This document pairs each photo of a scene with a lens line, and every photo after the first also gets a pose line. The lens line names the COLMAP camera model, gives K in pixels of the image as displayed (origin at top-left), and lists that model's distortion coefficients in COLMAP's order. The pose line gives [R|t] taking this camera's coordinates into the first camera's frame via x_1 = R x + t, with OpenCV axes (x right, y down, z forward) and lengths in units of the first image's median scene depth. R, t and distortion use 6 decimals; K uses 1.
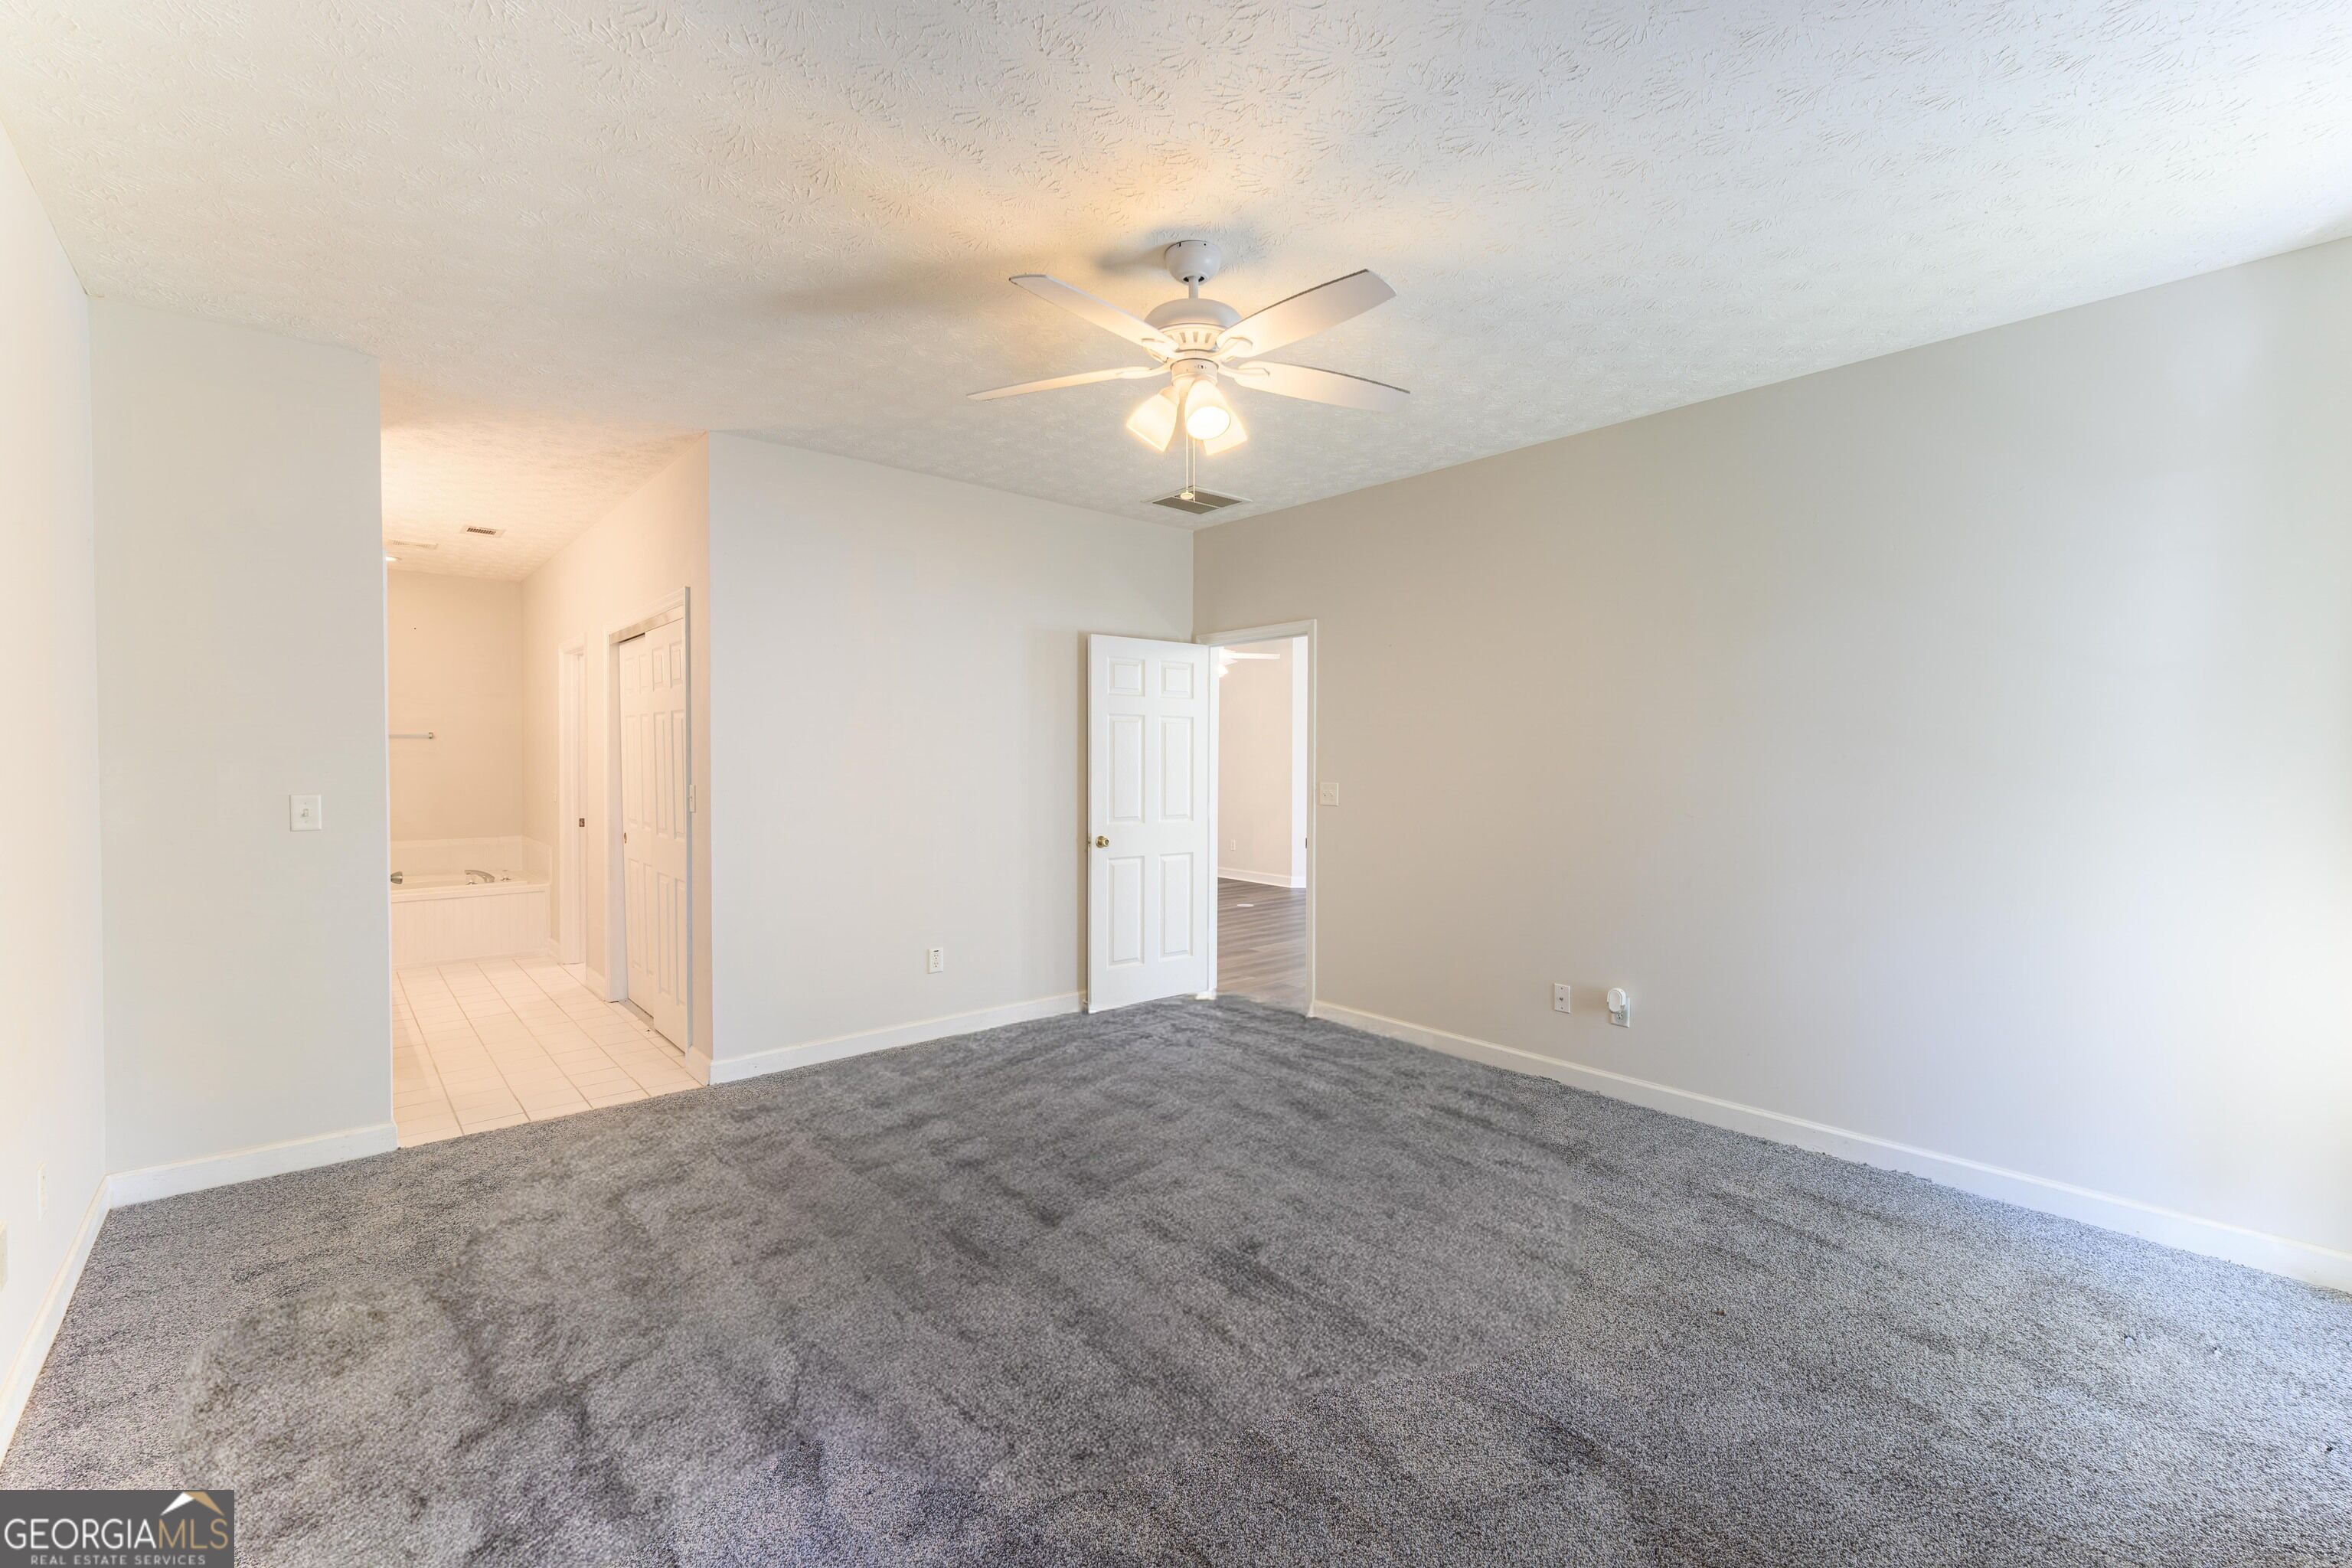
lens RADIAL K [[995.7, 0, 1176.2], [0, 995.7, 776.9], [0, 0, 1]] dist [0.001275, -0.000126]
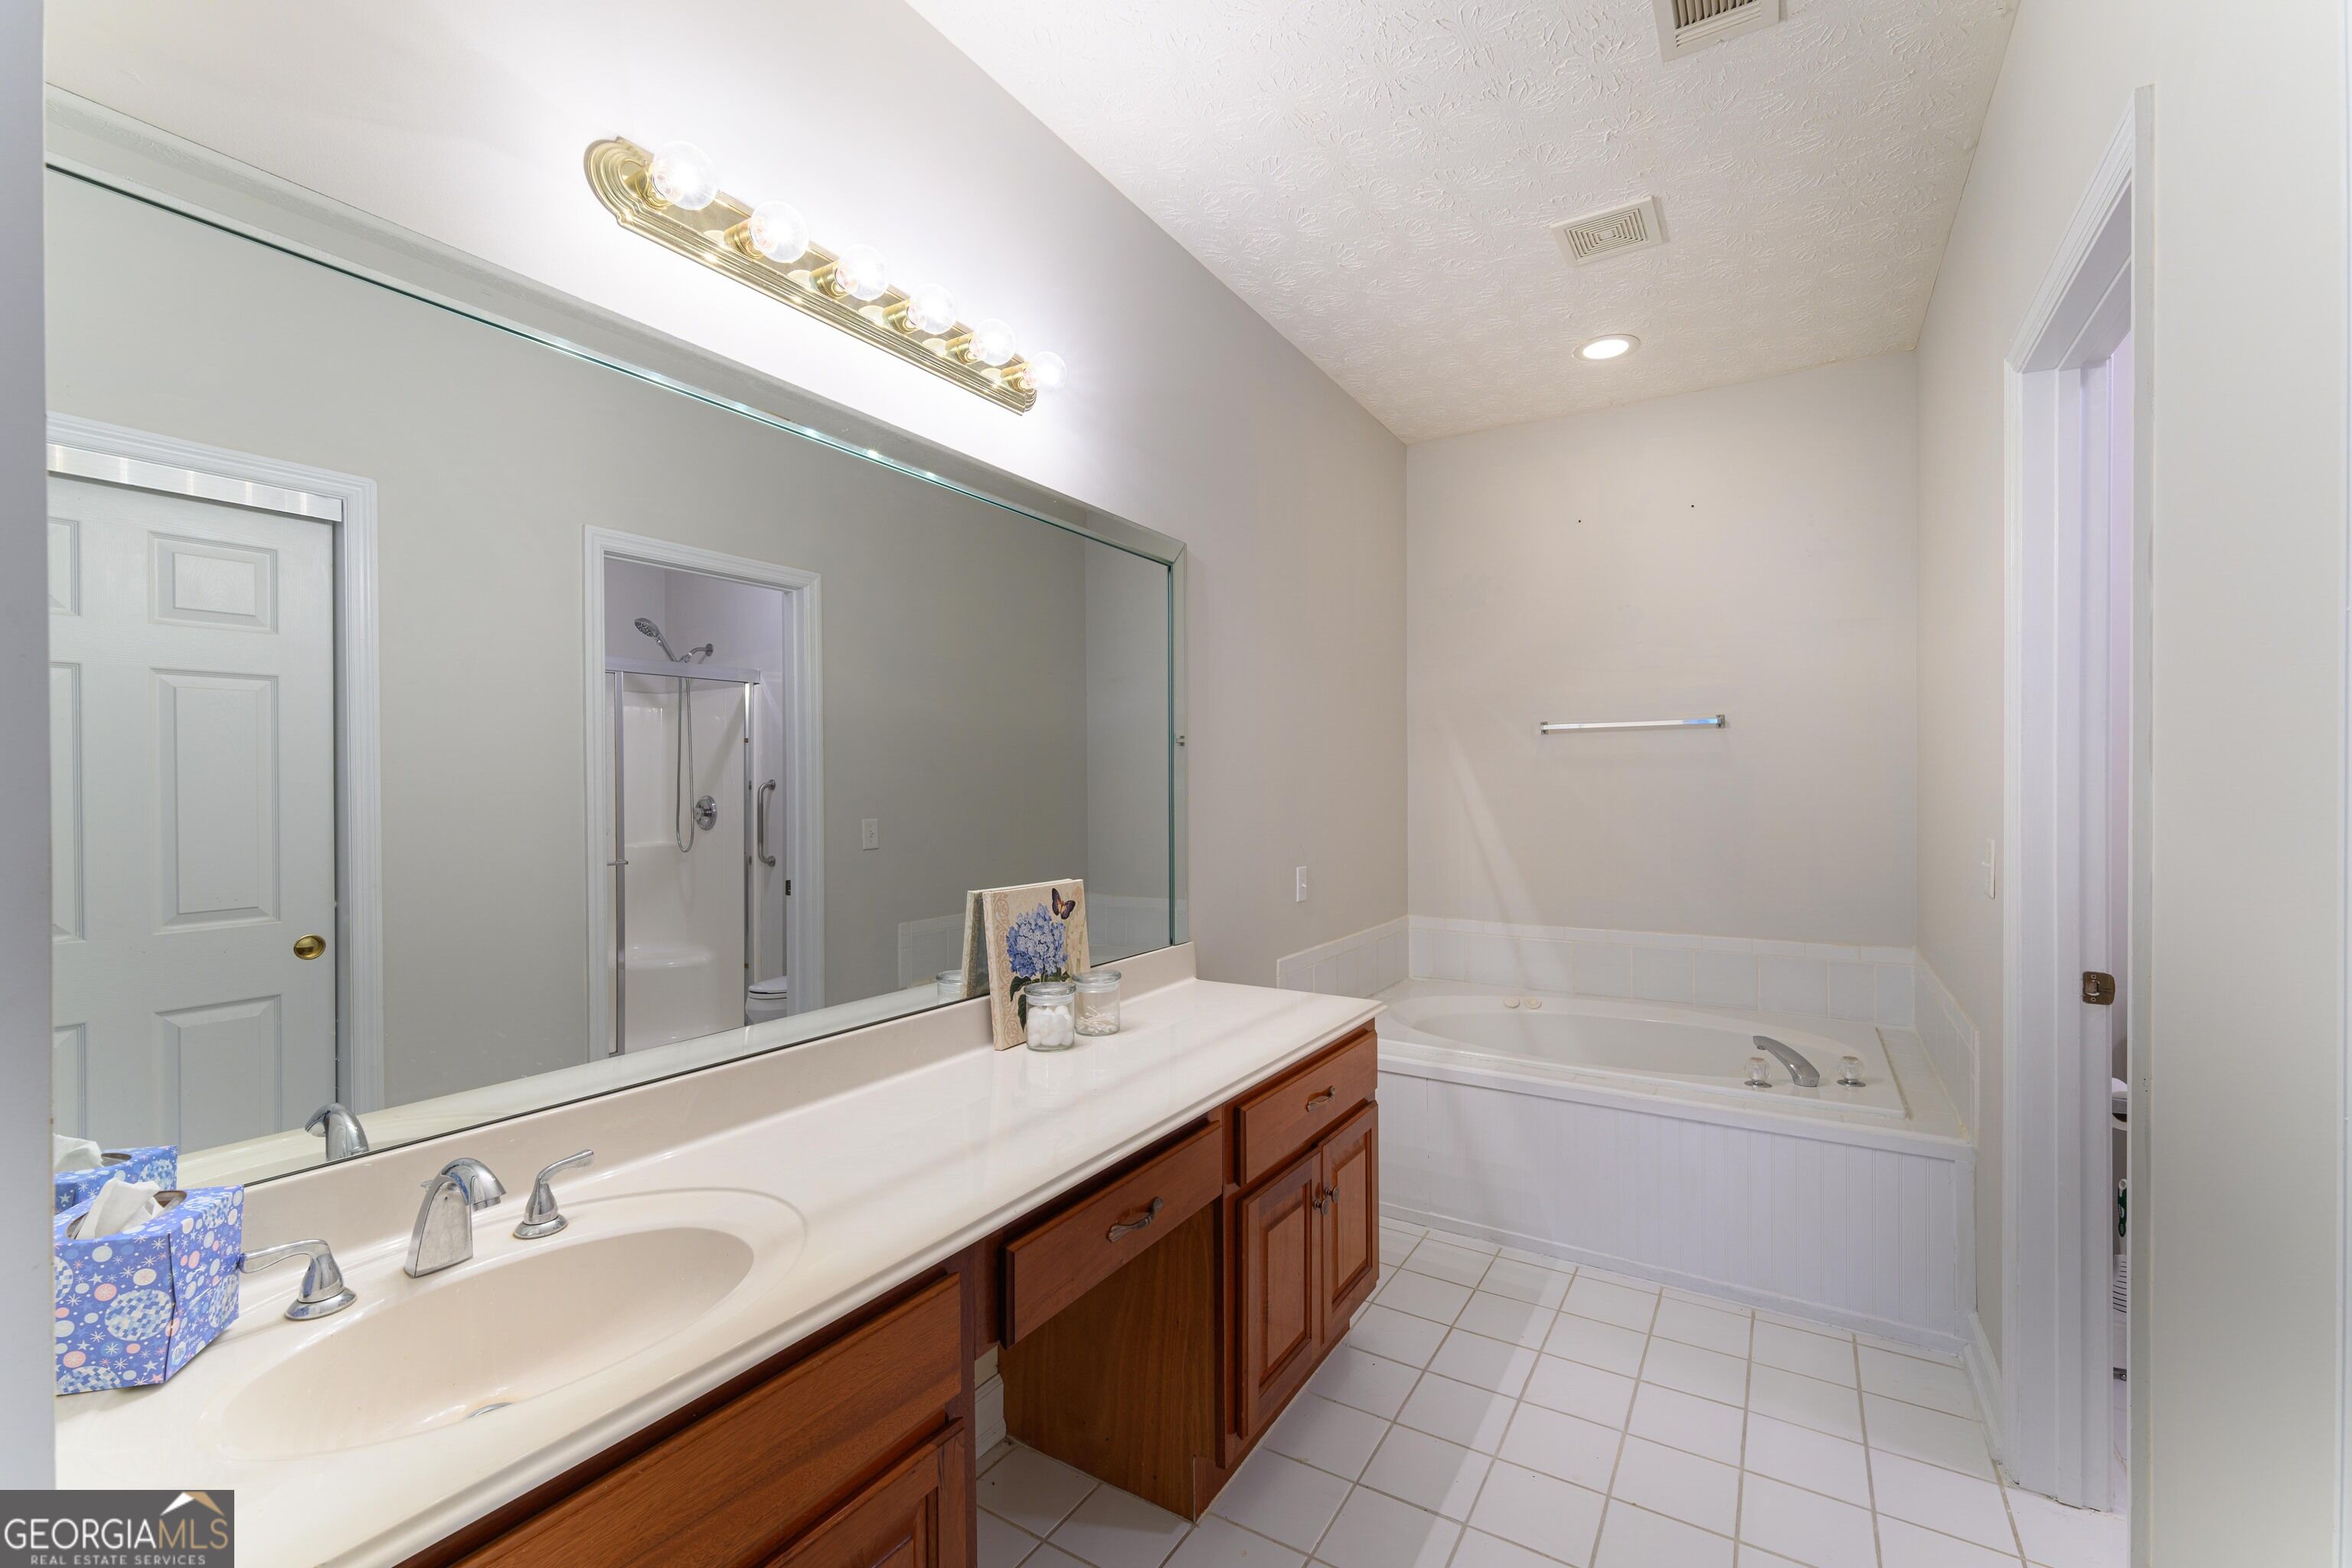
lens RADIAL K [[995.7, 0, 1190.0], [0, 995.7, 785.2], [0, 0, 1]] dist [0.001275, -0.000126]
pose [[0.299661, -0.001613, -0.954044, -0.403079], [-0.003482, 0.999990, -0.002784, -0.005623], [0.954039, 0.004157, 0.299652, 0.668539]]
